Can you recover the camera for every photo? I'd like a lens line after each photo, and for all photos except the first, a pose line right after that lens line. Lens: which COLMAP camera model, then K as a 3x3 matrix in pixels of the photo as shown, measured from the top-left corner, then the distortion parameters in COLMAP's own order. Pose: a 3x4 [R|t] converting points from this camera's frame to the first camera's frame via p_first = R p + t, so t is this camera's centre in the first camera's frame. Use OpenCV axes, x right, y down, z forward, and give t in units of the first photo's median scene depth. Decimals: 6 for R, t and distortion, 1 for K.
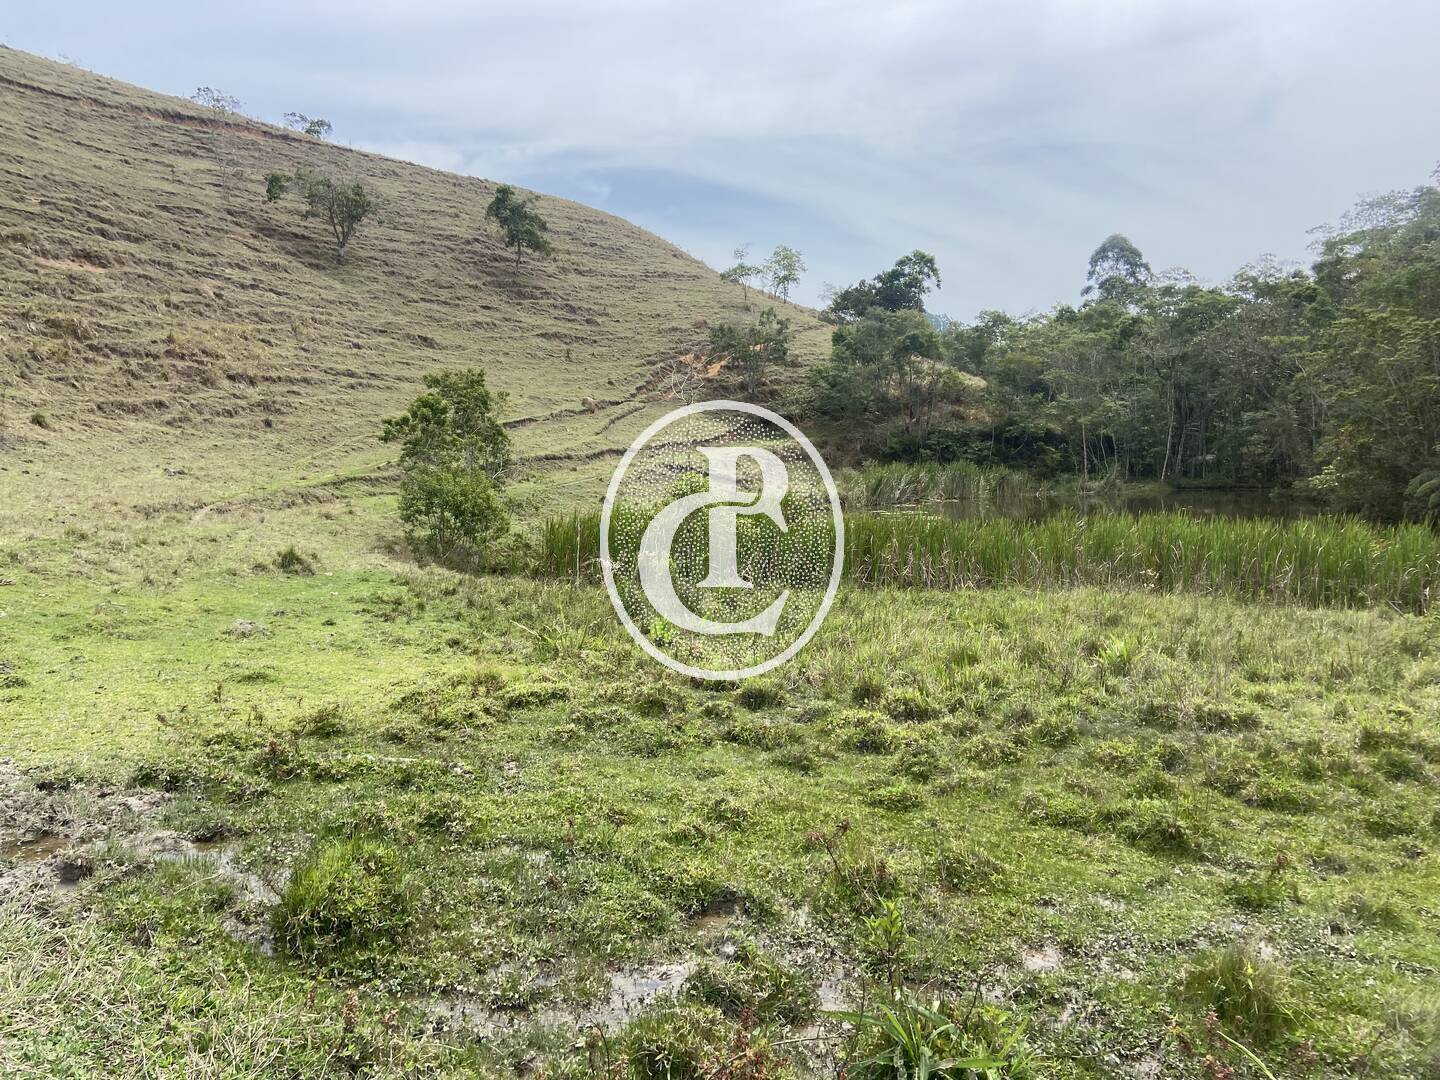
lens RADIAL K [[1082.3, 0, 735.1], [0, 1082.3, 531.2], [0, 0, 1]] dist [0.130450, -0.164107]
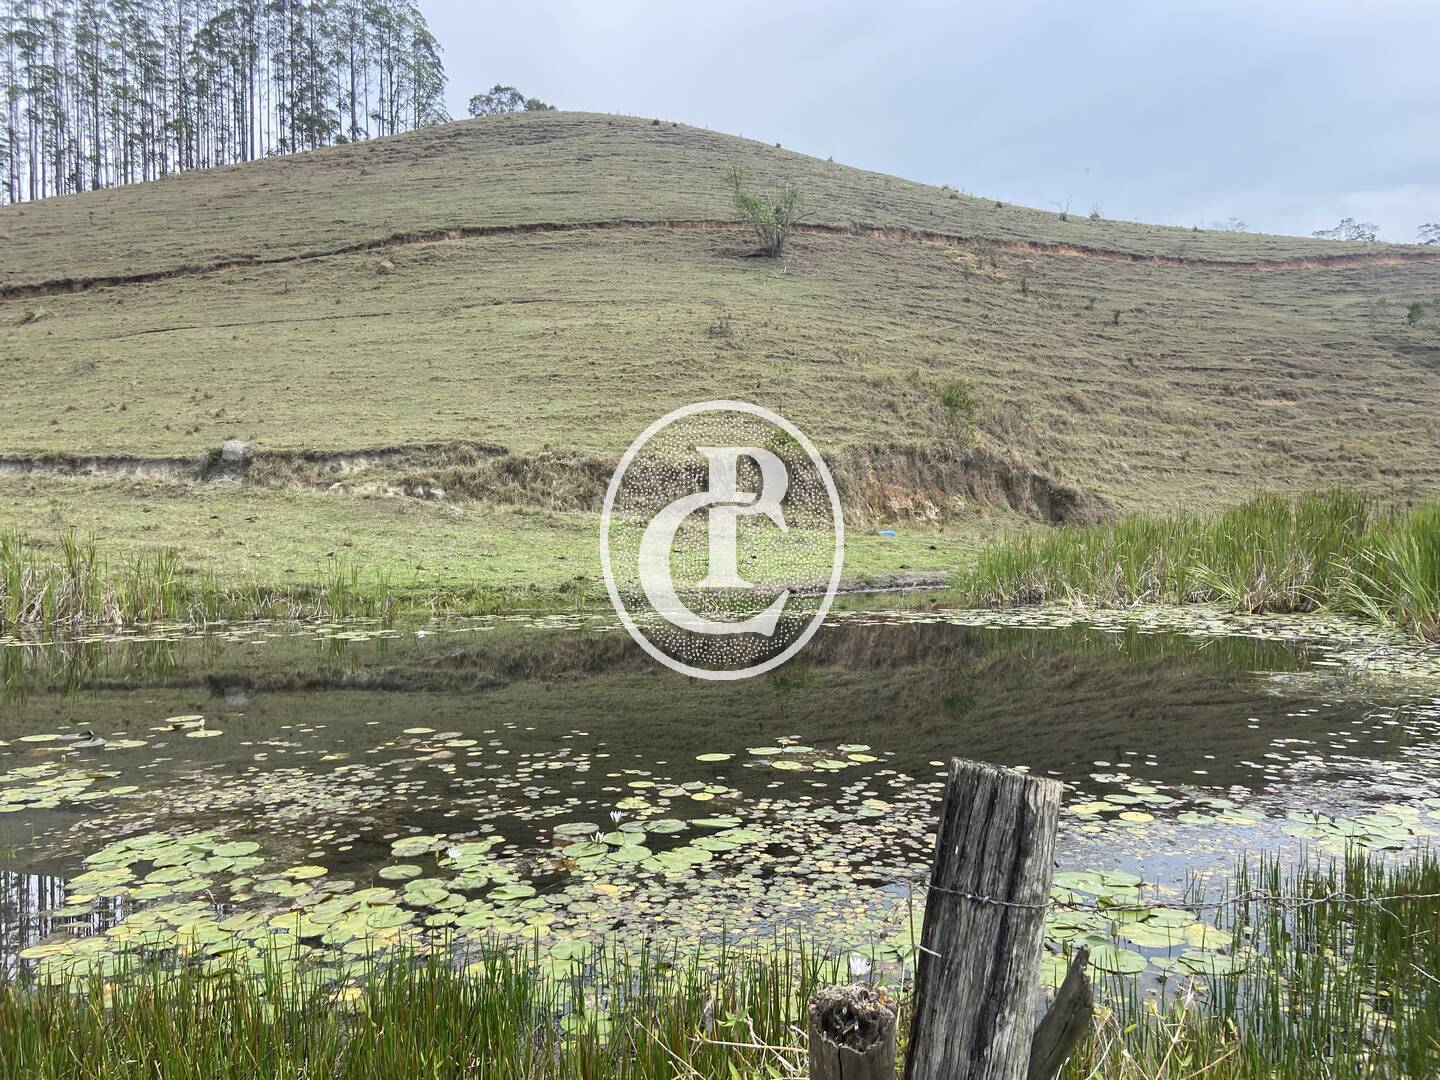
lens RADIAL K [[1093.7, 0, 712.8], [0, 1093.7, 514.0], [0, 0, 1]] dist [0.142835, -0.176585]
pose [[0.604003, 0.015311, -0.796835, 0.163595], [-0.078006, 0.996151, -0.039989, 0.037335], [0.793155, 0.086312, 0.602872, -0.503987]]
